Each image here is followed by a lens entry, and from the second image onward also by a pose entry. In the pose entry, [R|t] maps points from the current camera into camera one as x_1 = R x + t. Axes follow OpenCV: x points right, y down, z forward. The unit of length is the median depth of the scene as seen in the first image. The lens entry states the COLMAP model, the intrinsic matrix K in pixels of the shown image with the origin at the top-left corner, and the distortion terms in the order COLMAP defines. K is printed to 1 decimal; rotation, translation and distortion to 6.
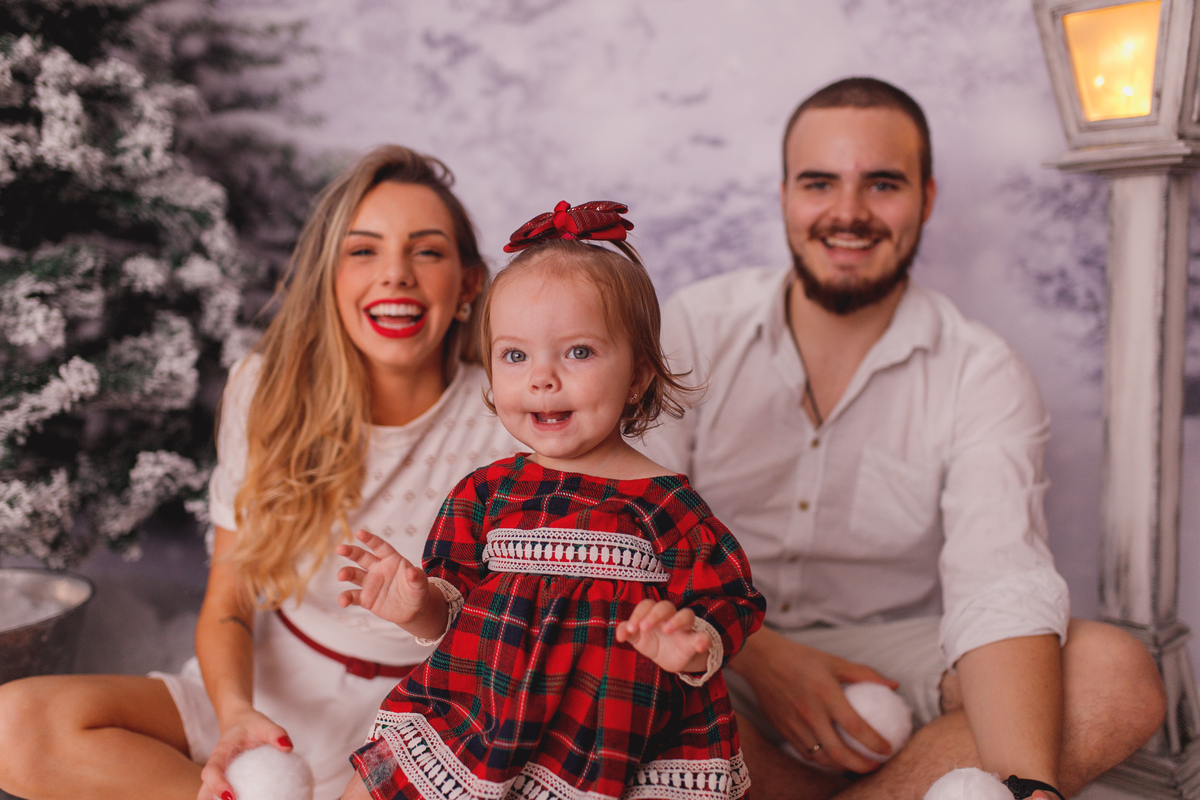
lens RADIAL K [[1168.9, 0, 592.9], [0, 1168.9, 398.2], [0, 0, 1]] dist [-0.004508, 0.013118]
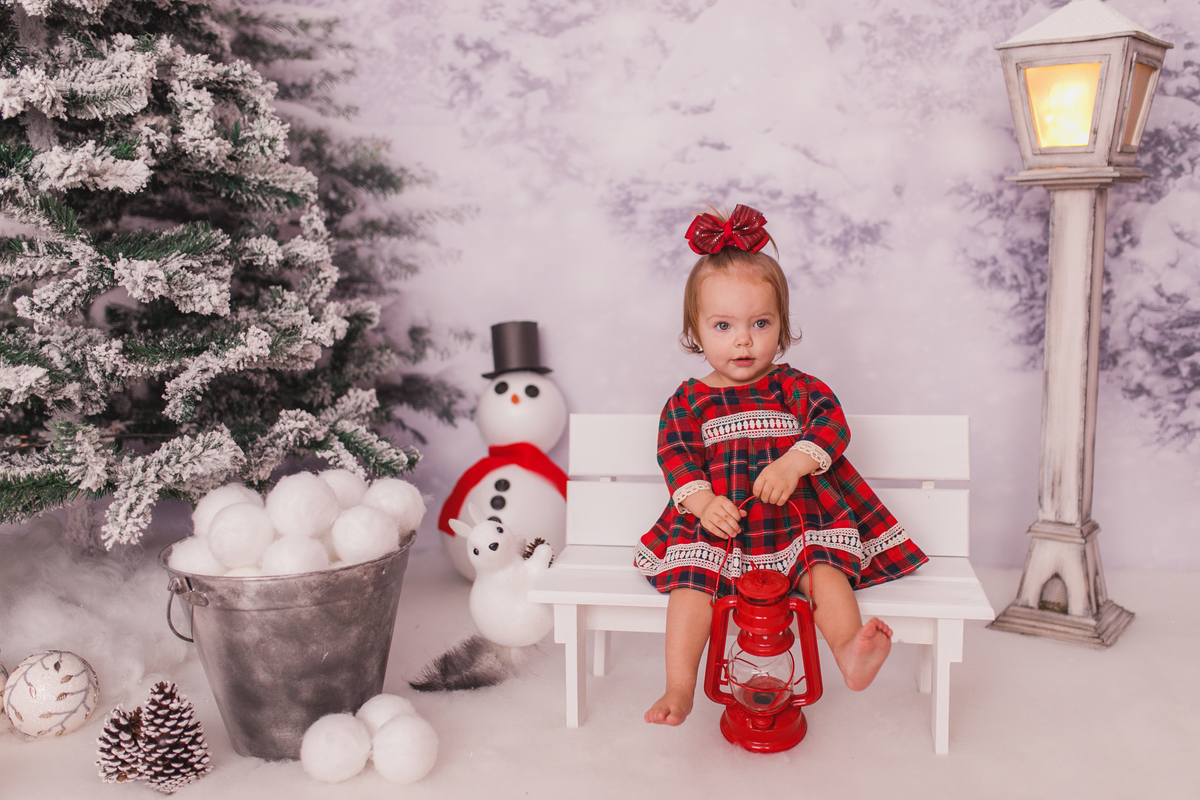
lens RADIAL K [[1158.8, 0, 634.9], [0, 1158.8, 411.2], [0, 0, 1]] dist [-0.000993, 0.007409]
pose [[0.976190, -0.016231, 0.216307, -0.265124], [0.008383, 0.999274, 0.037151, 0.008962], [-0.216753, -0.034453, 0.975618, -0.168164]]
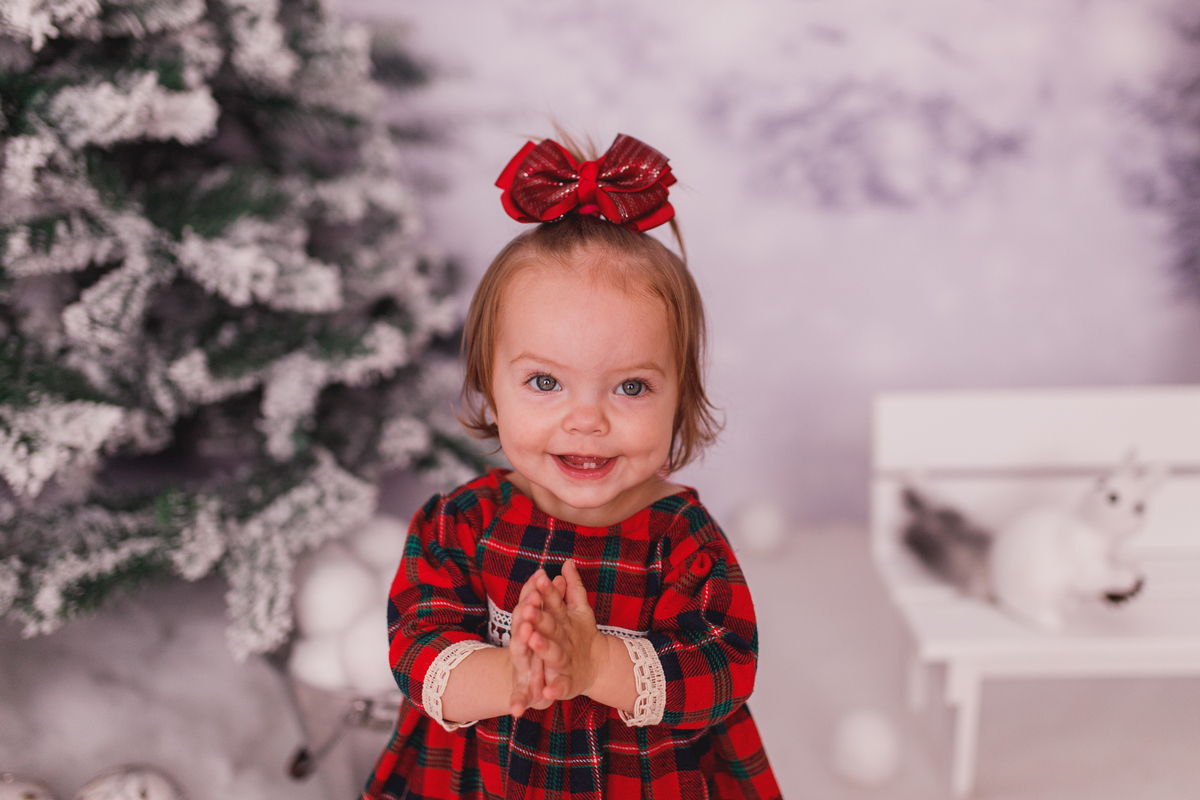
lens RADIAL K [[1231.4, 0, 622.4], [0, 1231.4, 378.7], [0, 0, 1]] dist [0.005500, 0.000678]
pose [[0.929667, -0.074247, 0.360843, -0.498597], [0.017672, 0.987341, 0.157626, -0.111445], [-0.367978, -0.140163, 0.919210, 0.080968]]
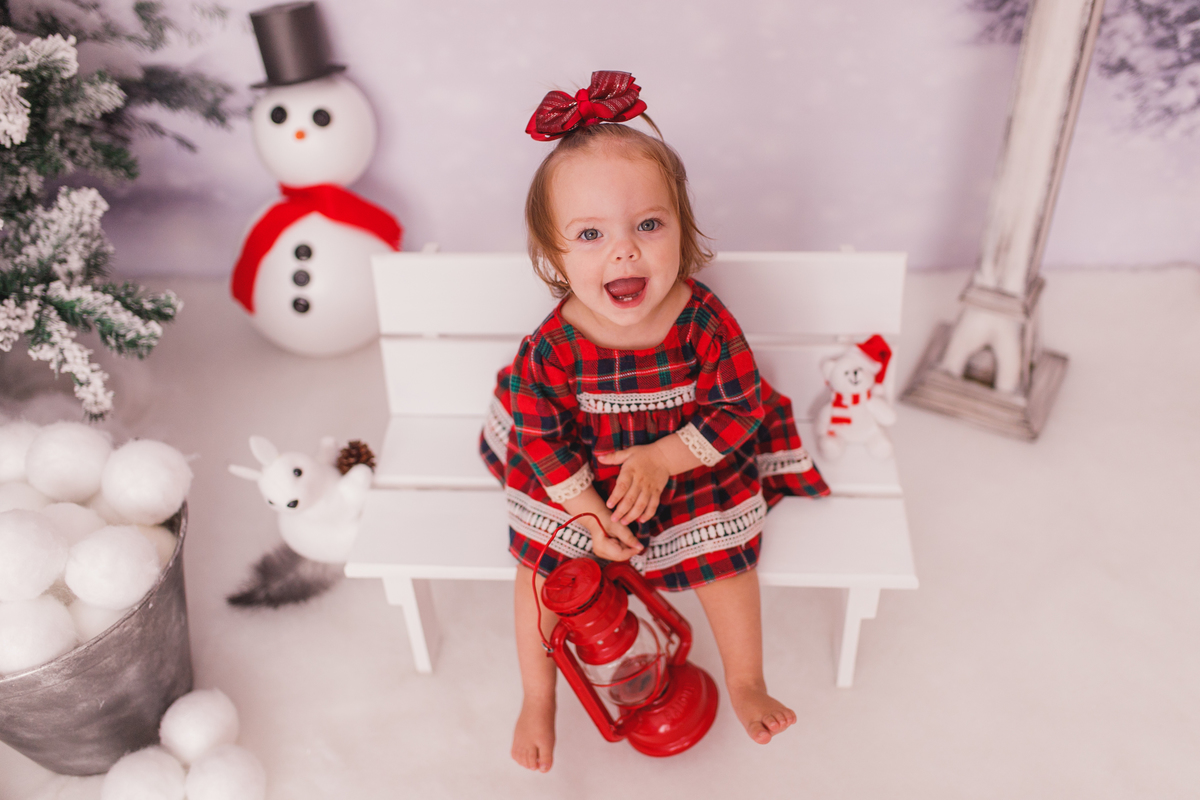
lens RADIAL K [[1174.9, 0, 622.2], [0, 1174.9, 396.1], [0, 0, 1]] dist [-0.001988, 0.008354]
pose [[0.949397, -0.210962, 0.232680, -0.136169], [0.042302, 0.819974, 0.570835, -0.317862], [-0.311216, -0.532107, 0.787405, 0.158748]]
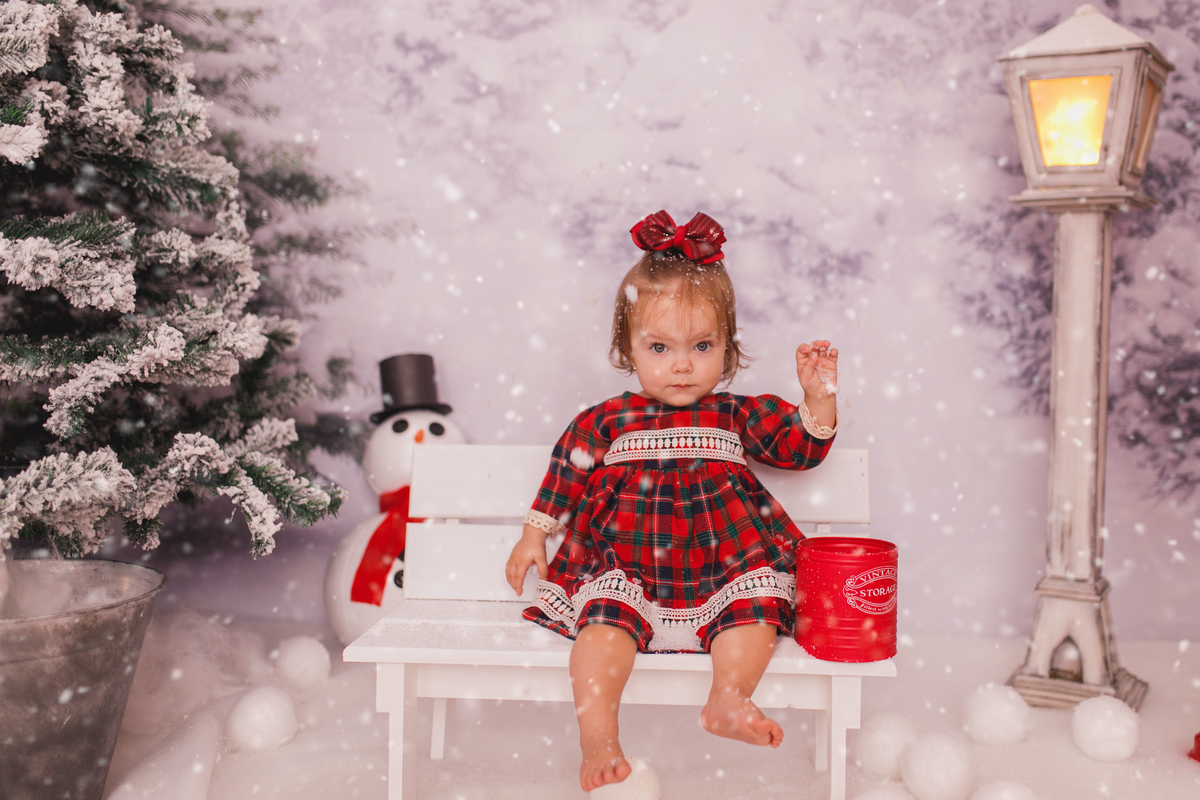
lens RADIAL K [[1227.2, 0, 665.2], [0, 1227.2, 366.9], [0, 0, 1]] dist [0.001898, 0.003352]
pose [[0.943479, 0.028934, 0.330168, -0.317083], [-0.003769, 0.997054, -0.076608, 0.063318], [-0.331412, 0.071034, 0.940808, -0.068399]]
